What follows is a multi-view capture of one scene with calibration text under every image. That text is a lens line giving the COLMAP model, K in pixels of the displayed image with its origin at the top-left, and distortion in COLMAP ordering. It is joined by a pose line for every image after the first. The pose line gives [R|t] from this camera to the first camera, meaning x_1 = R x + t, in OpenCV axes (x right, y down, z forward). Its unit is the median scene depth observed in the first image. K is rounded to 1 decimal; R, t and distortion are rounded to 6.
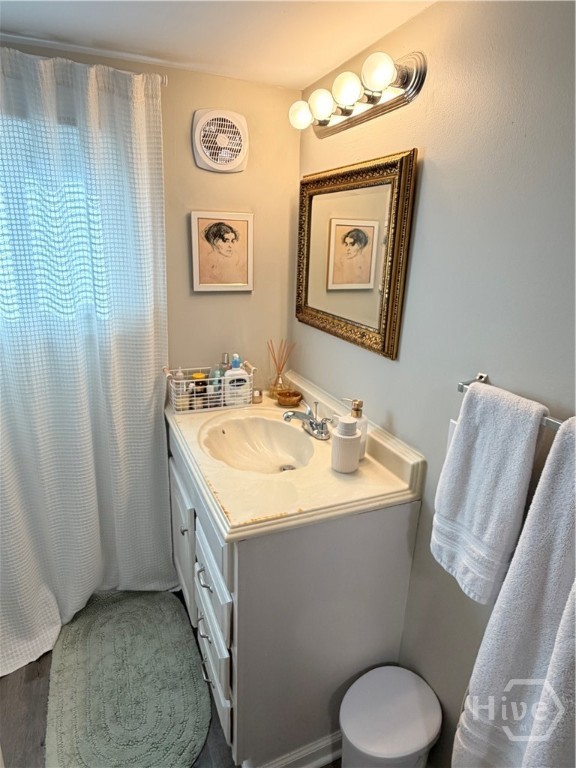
lens RADIAL K [[447.6, 0, 285.9], [0, 447.6, 381.3], [0, 0, 1]] dist [0.000115, -0.000197]
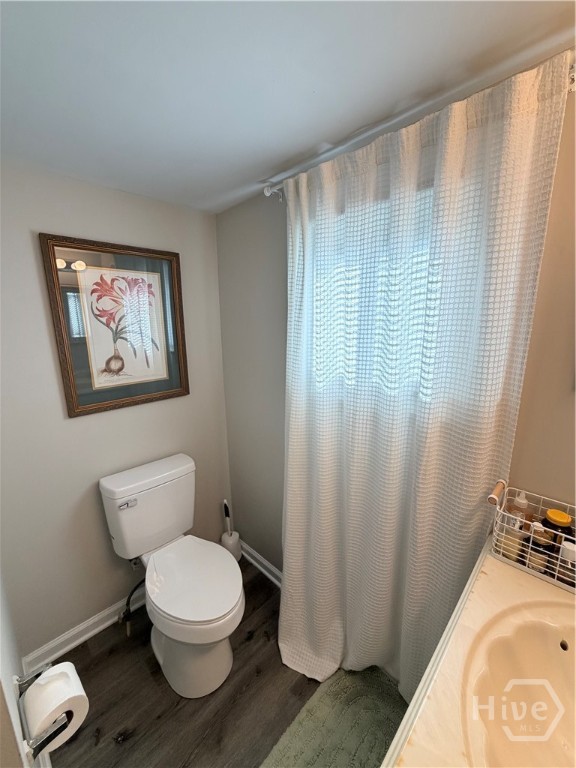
lens RADIAL K [[306.6, 0, 287.5], [0, 306.6, 382.8], [0, 0, 1]] dist [0.000380, 0.000567]
pose [[0.387037, 0.144470, -0.910676, 0.025467], [-0.253874, 0.966172, 0.045378, -0.139348], [0.886426, 0.213634, 0.410622, 0.541366]]
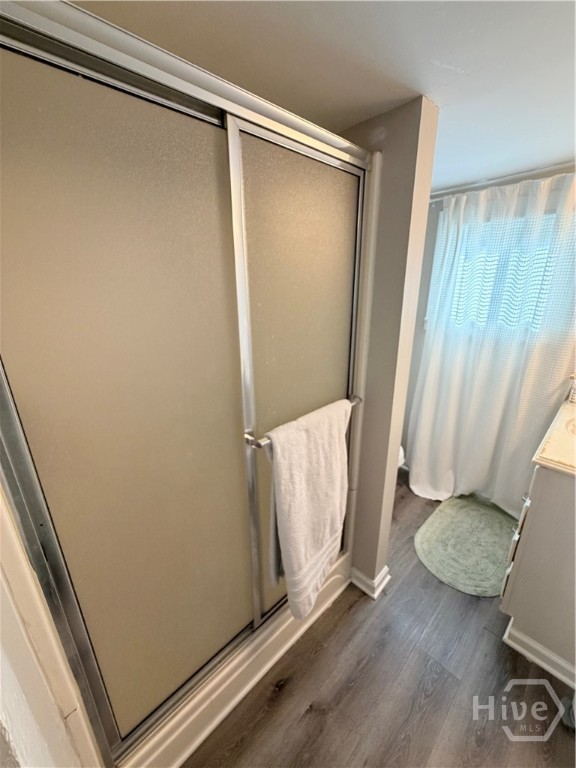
lens RADIAL K [[306.6, 0, 288.9], [0, 306.6, 383.9], [0, 0, 1]] dist [0.000380, 0.000567]
pose [[0.342273, 0.252613, -0.905006, 0.354573], [-0.256069, 0.951801, 0.168829, 0.085481], [0.904034, 0.173959, 0.390462, -0.209350]]
